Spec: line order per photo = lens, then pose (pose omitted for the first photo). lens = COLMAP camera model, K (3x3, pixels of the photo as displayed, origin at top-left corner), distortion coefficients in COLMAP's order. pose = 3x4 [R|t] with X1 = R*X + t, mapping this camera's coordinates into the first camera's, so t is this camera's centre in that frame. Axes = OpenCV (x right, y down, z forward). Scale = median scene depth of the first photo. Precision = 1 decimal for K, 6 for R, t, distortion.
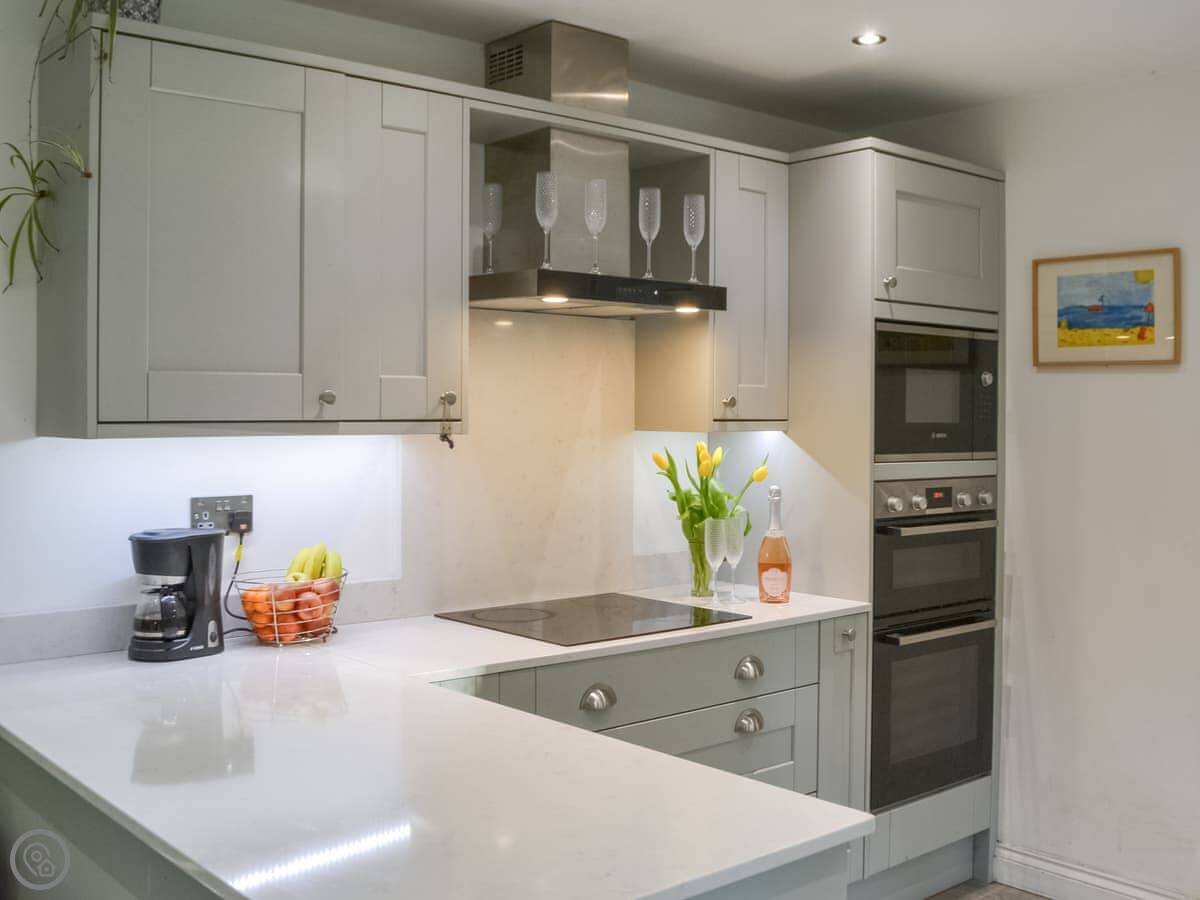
lens RADIAL K [[1302.2, 0, 600.3], [0, 1302.2, 396.6], [0, 0, 1]] dist [-0.061853, 0.013249]
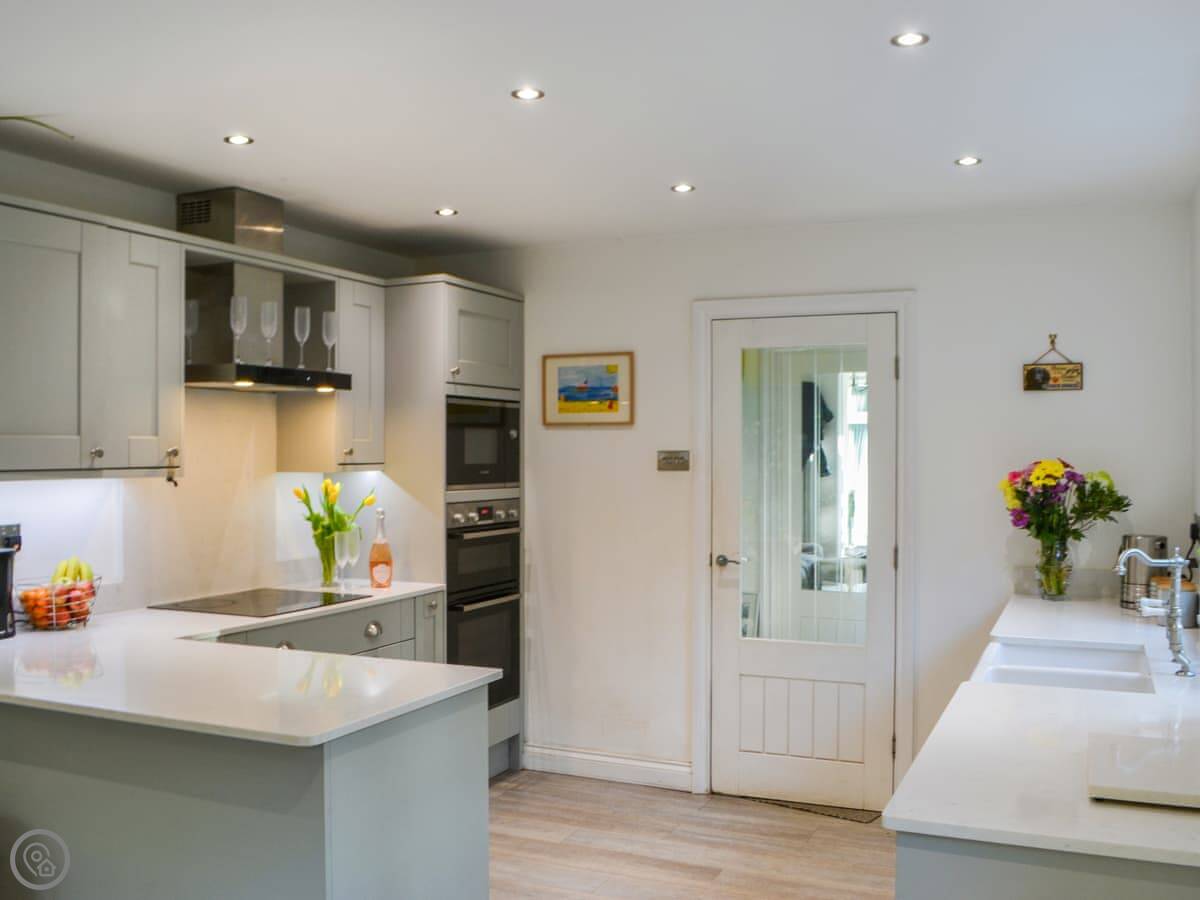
lens RADIAL K [[1118.1, 0, 600.0], [0, 1118.1, 448.3], [0, 0, 1]] dist [-0.079966, -0.008455]
pose [[0.918651, -0.010049, 0.394942, -0.134747], [0.007293, 0.999937, 0.008480, -0.008096], [-0.395002, -0.004910, 0.918667, -0.255522]]
